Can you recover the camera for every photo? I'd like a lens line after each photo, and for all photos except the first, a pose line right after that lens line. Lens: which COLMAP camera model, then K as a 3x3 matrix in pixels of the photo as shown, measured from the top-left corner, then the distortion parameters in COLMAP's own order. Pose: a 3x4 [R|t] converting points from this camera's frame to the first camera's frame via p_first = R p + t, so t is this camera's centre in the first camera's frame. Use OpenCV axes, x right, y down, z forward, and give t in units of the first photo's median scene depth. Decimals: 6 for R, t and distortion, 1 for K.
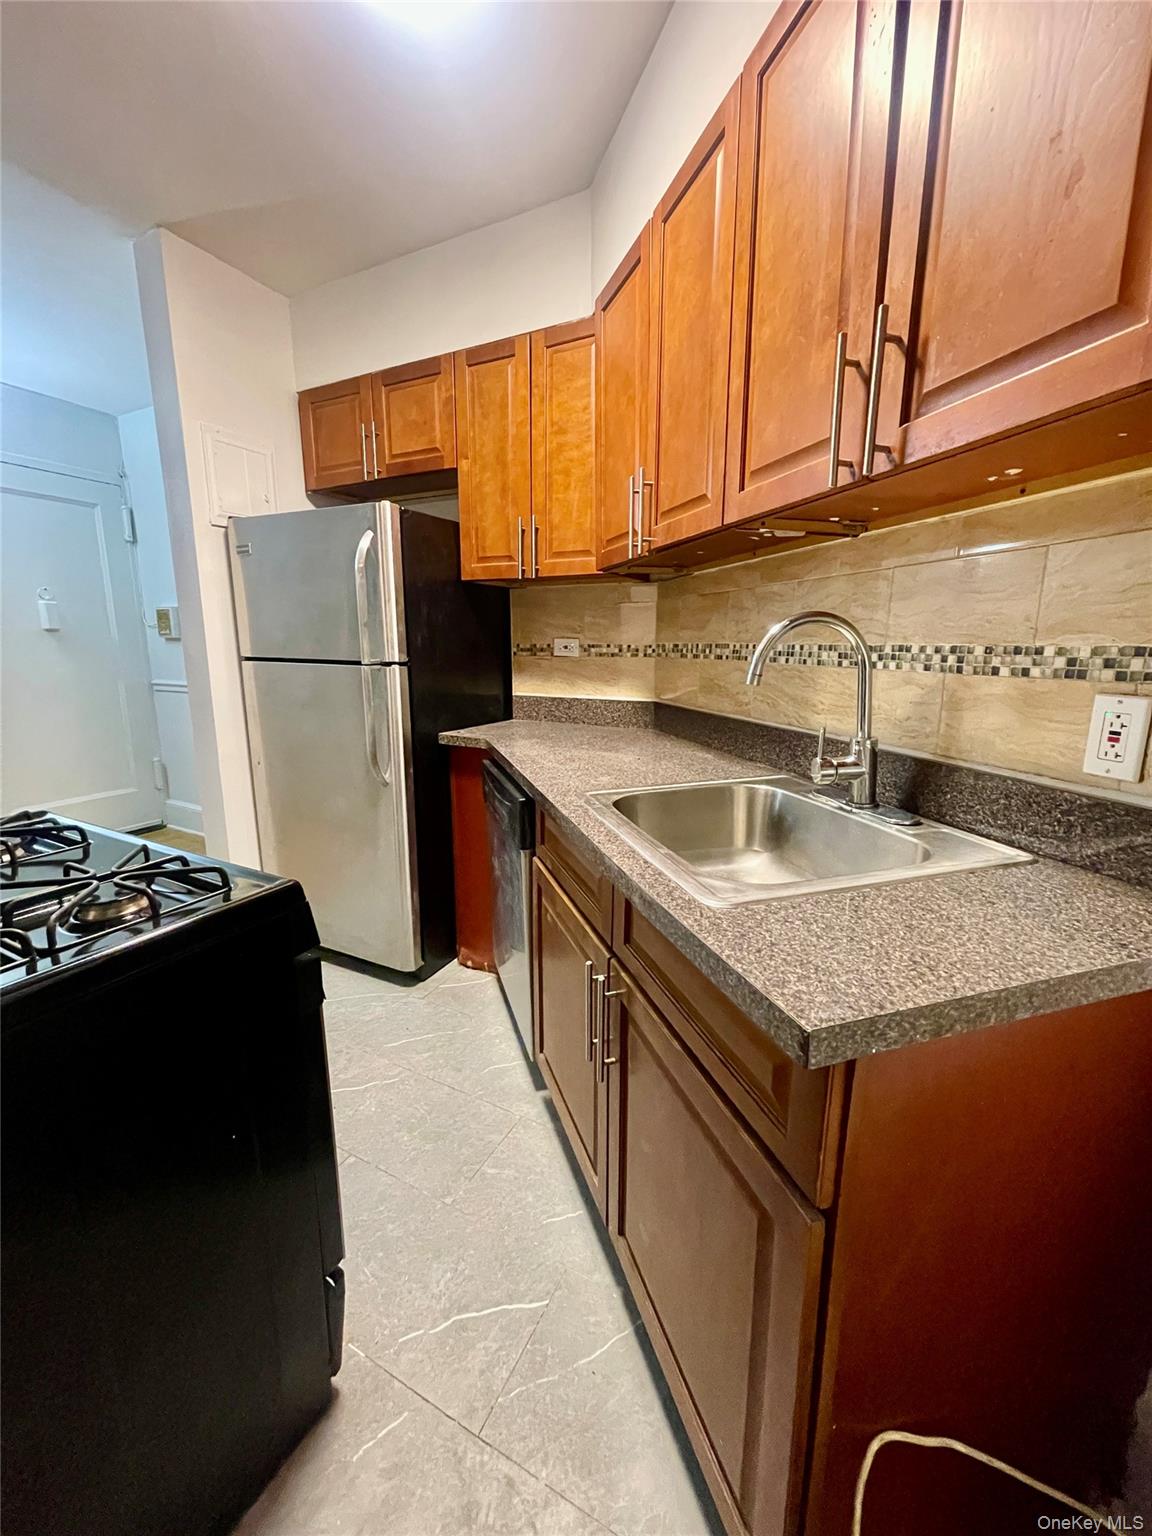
lens RADIAL K [[617.8, 0, 576.1], [0, 617.8, 760.8], [0, 0, 1]] dist [0.000252, -0.000345]
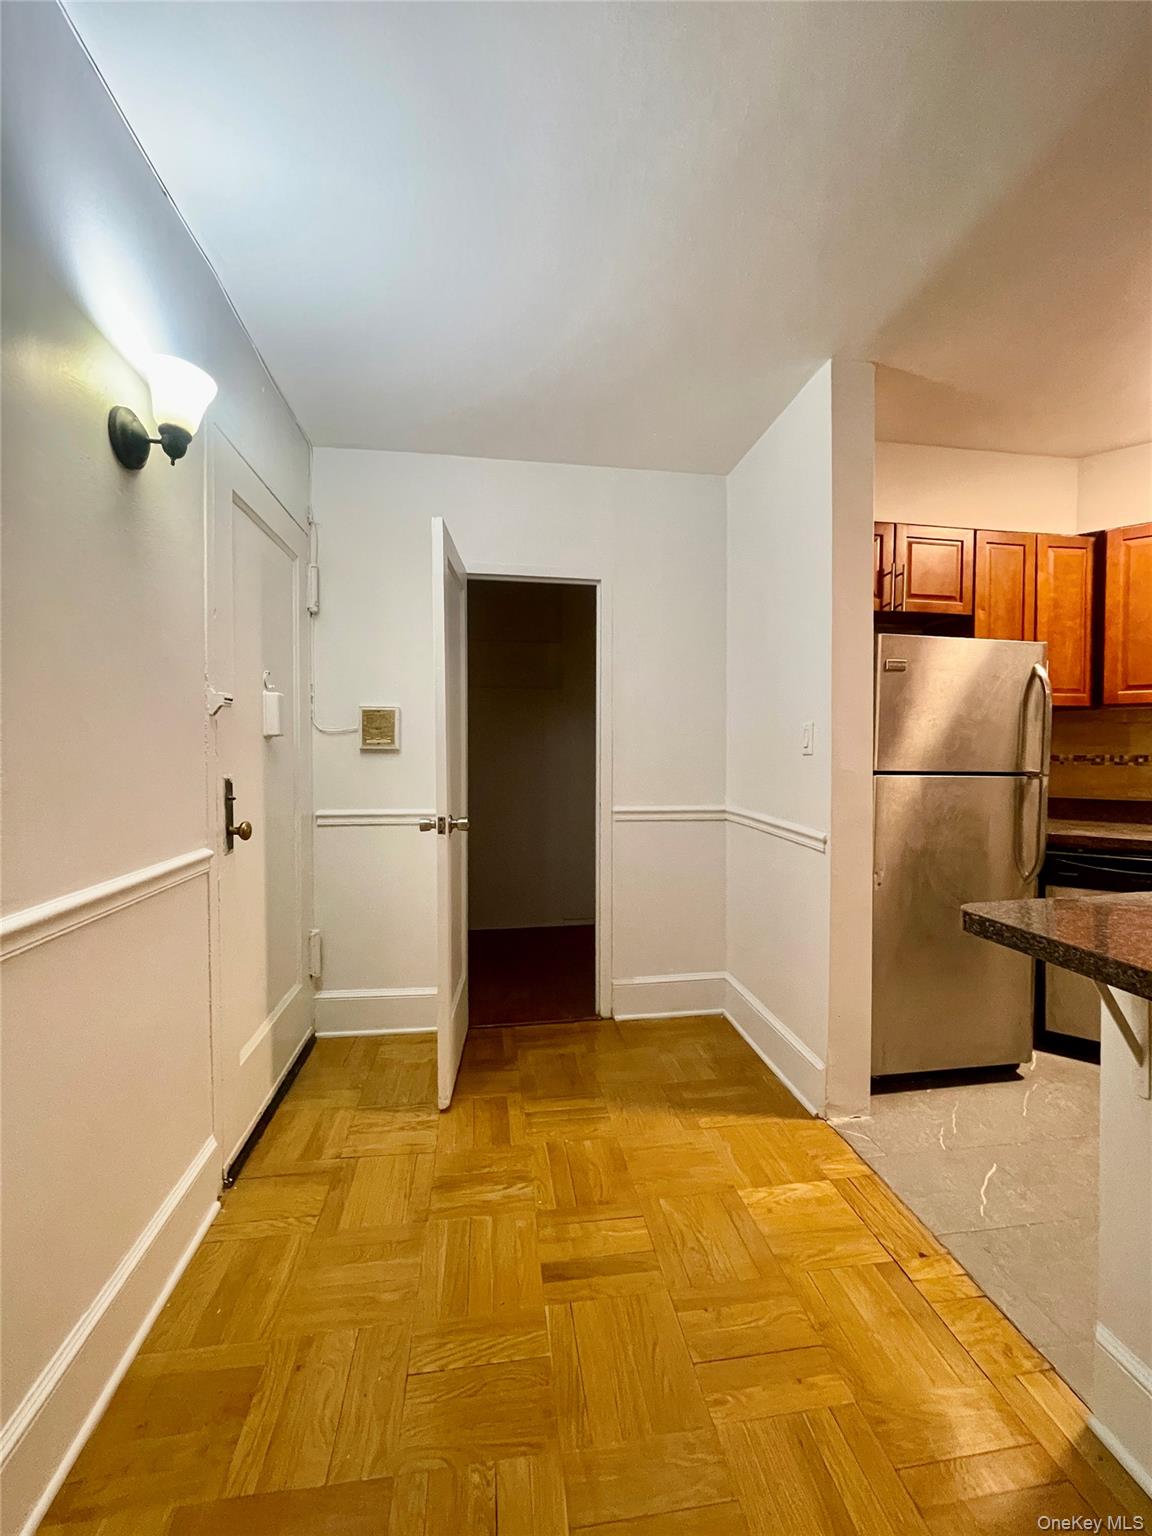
lens RADIAL K [[617.8, 0, 576.1], [0, 617.8, 760.8], [0, 0, 1]] dist [0.000252, -0.000345]
pose [[0.803704, -0.014674, 0.594848, -0.972001], [0.112223, 0.985493, -0.127315, -0.075718], [-0.584351, 0.169079, 0.793692, 0.332708]]
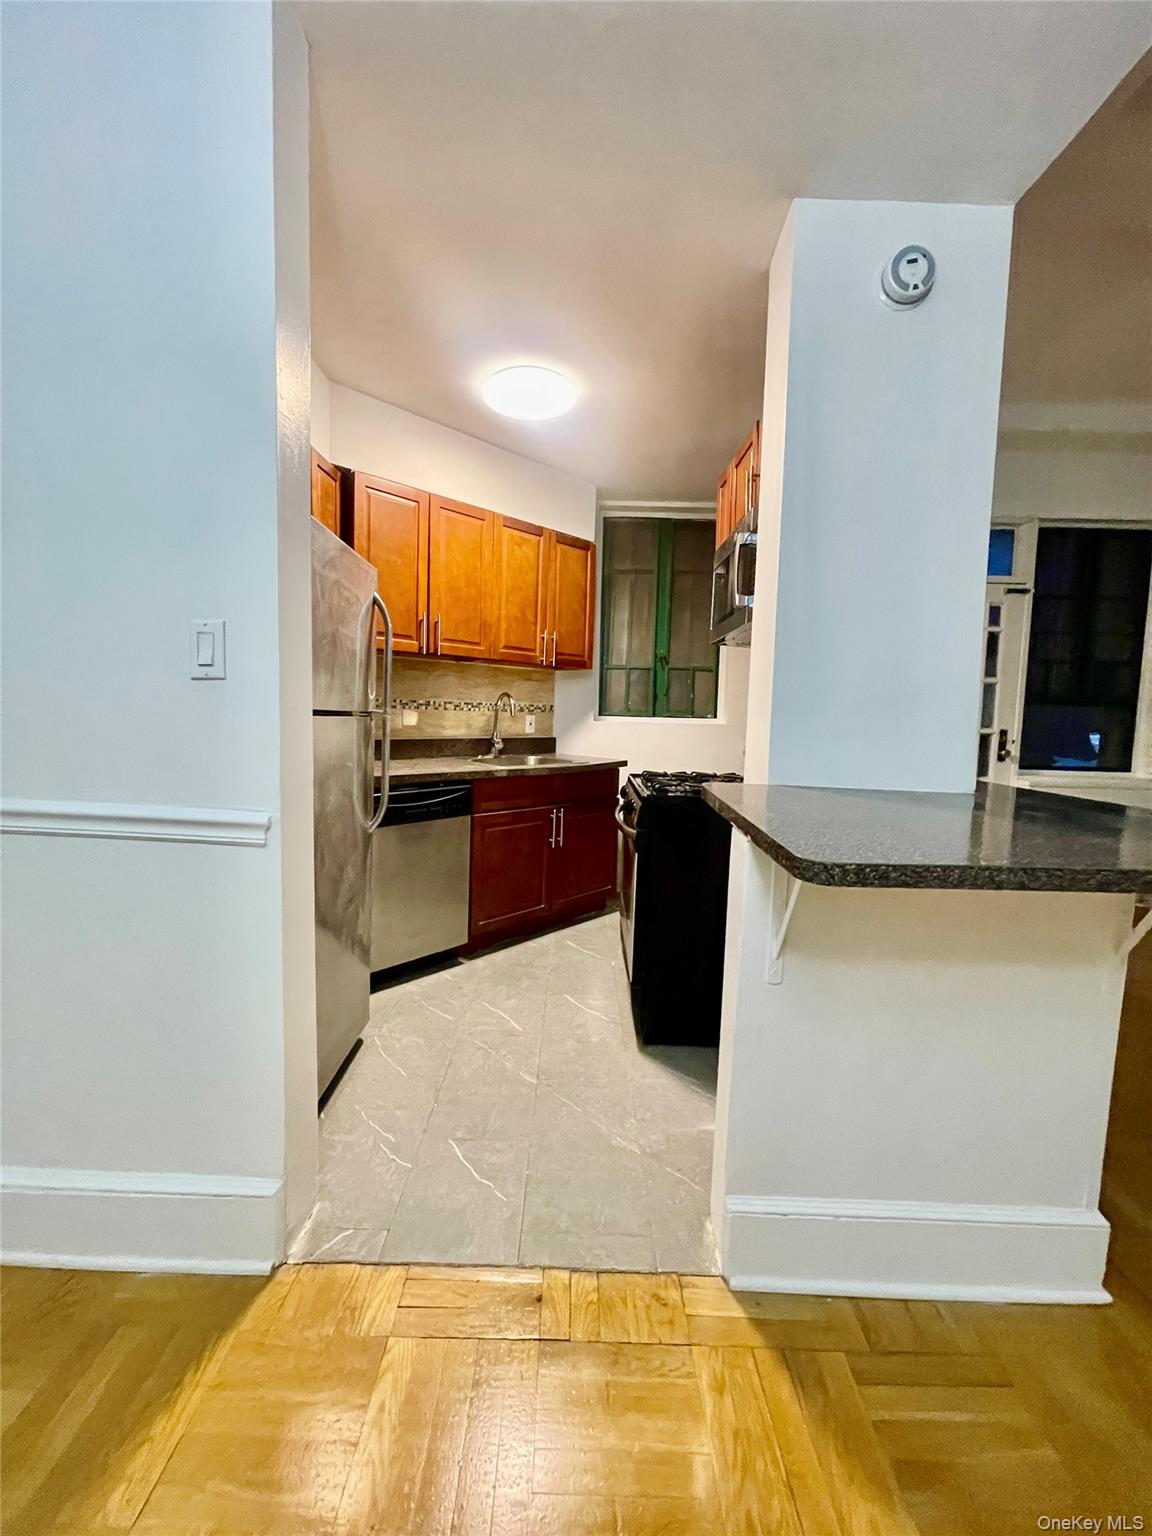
lens RADIAL K [[617.8, 0, 576.1], [0, 617.8, 760.8], [0, 0, 1]] dist [0.000252, -0.000345]
pose [[-0.465500, -0.087962, 0.880666, -0.816248], [0.135164, 0.976311, 0.168959, -0.121907], [-0.874666, 0.197685, -0.442584, 0.676538]]
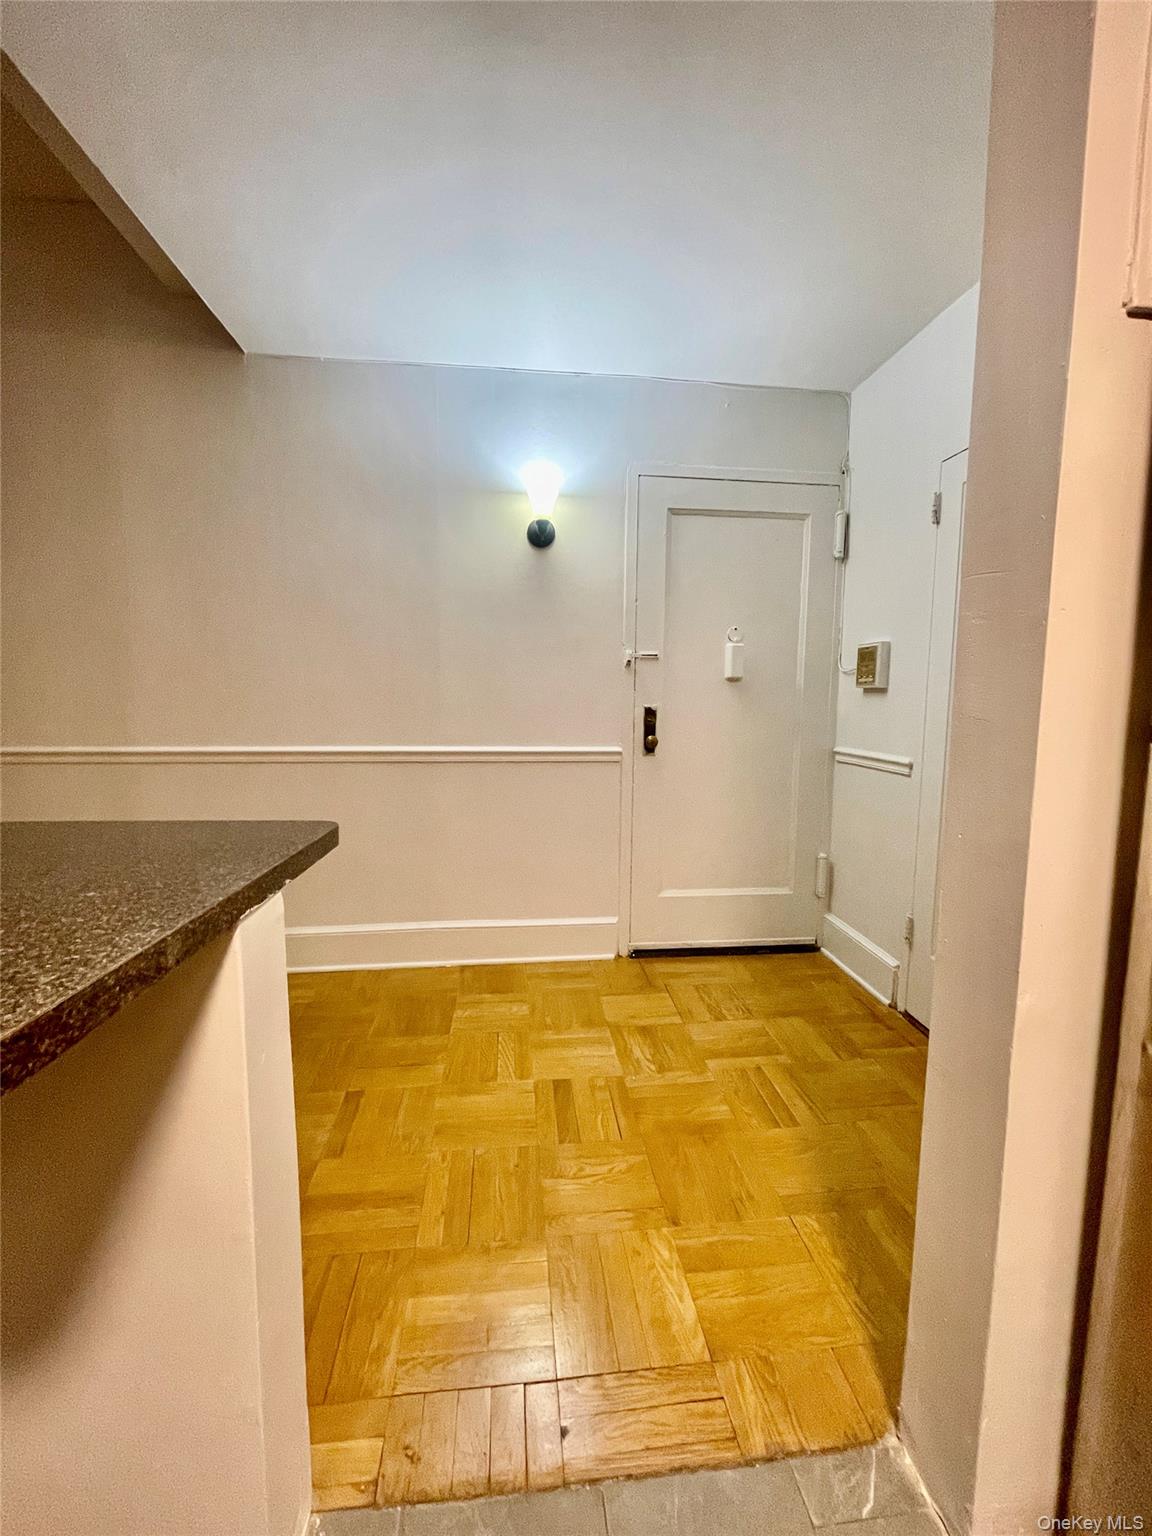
lens RADIAL K [[623.6, 0, 568.4], [0, 623.6, 760.8], [0, 0, 1]] dist [-0.000408, 0.005046]
pose [[0.556955, 0.090687, -0.825577, -0.294803], [-0.160252, 0.987076, 0.000317, -0.073855], [0.814936, 0.132124, 0.564290, 0.387225]]
